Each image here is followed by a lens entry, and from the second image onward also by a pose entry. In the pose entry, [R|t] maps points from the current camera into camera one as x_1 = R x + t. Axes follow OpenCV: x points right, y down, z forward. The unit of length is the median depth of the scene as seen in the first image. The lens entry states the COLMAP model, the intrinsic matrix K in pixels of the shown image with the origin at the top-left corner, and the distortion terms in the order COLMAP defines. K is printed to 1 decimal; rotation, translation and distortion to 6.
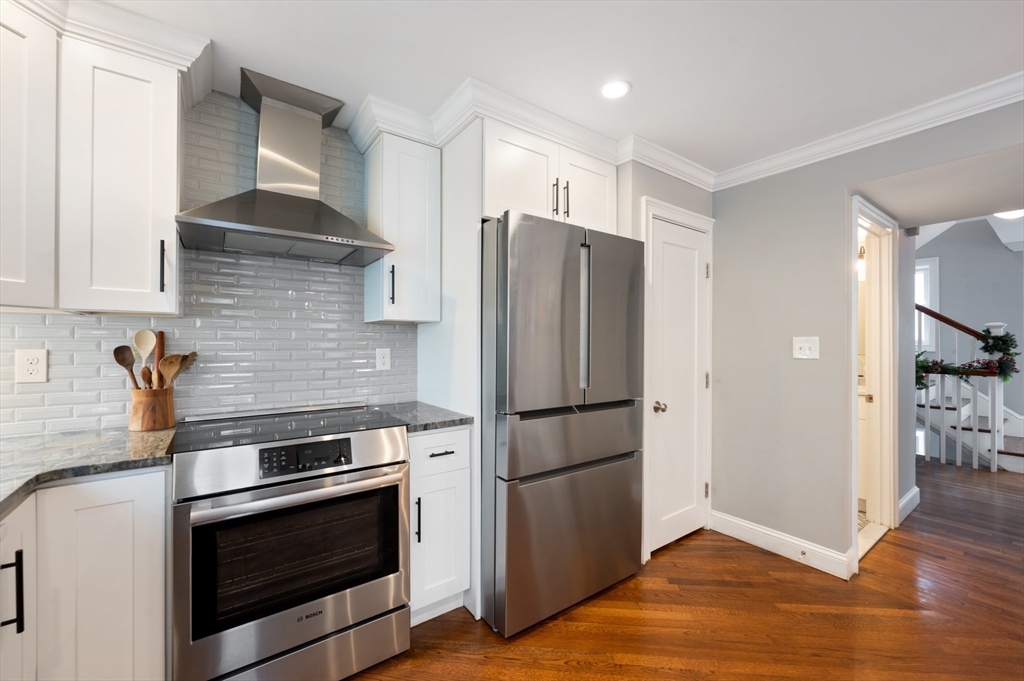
lens RADIAL K [[415.7, 0, 514.9], [0, 415.7, 340.0], [0, 0, 1]] dist [-0.000965, -0.000170]
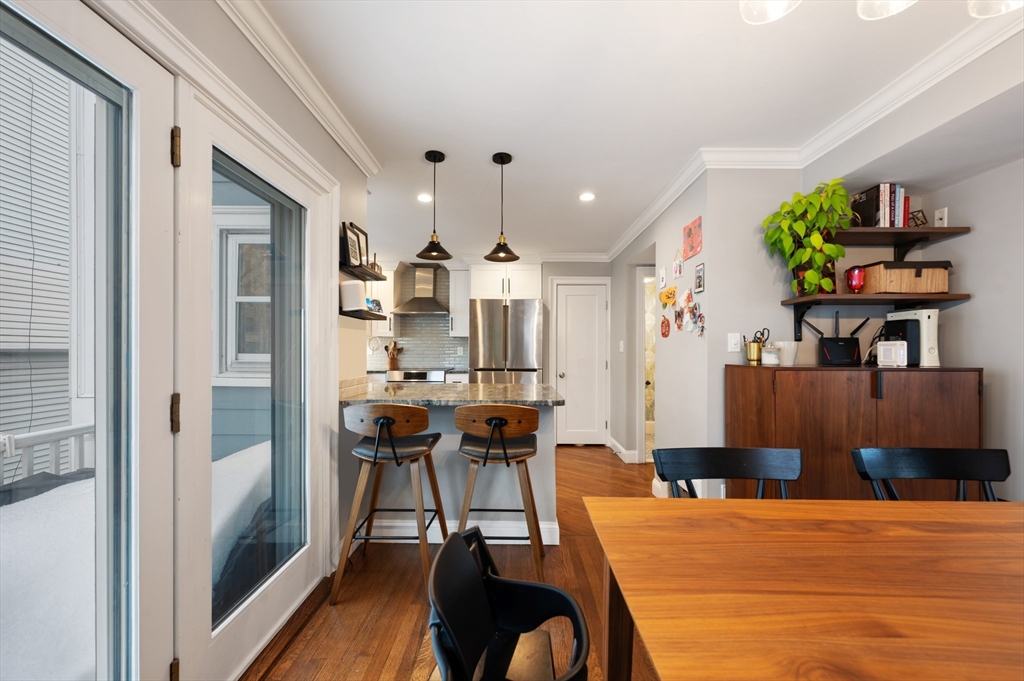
lens RADIAL K [[415.7, 0, 509.4], [0, 415.7, 344.7], [0, 0, 1]] dist [-0.000965, -0.000170]
pose [[0.796128, -0.007887, -0.605077, 1.917523], [0.001119, 0.999933, -0.011562, 0.044959], [0.605128, 0.008527, 0.796083, -1.125645]]
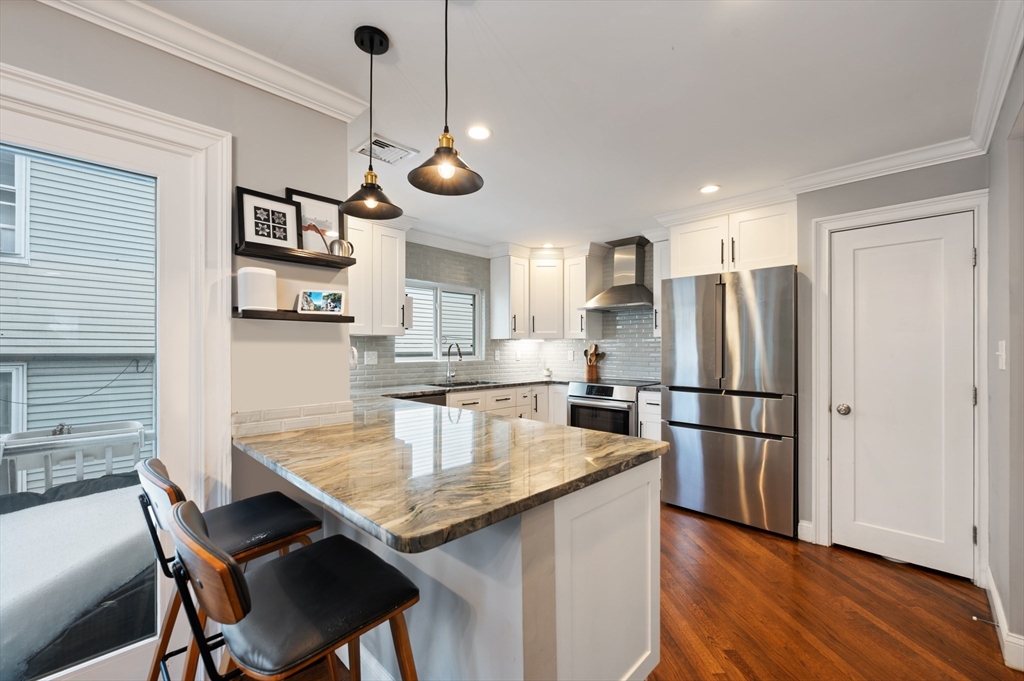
lens RADIAL K [[415.7, 0, 509.0], [0, 415.7, 348.8], [0, 0, 1]] dist [-0.000965, -0.000170]
pose [[0.160892, -0.001494, -0.986971, 1.708664], [0.003226, 0.999994, -0.000988, 0.007847], [0.986967, -0.003025, 0.160896, -0.004156]]
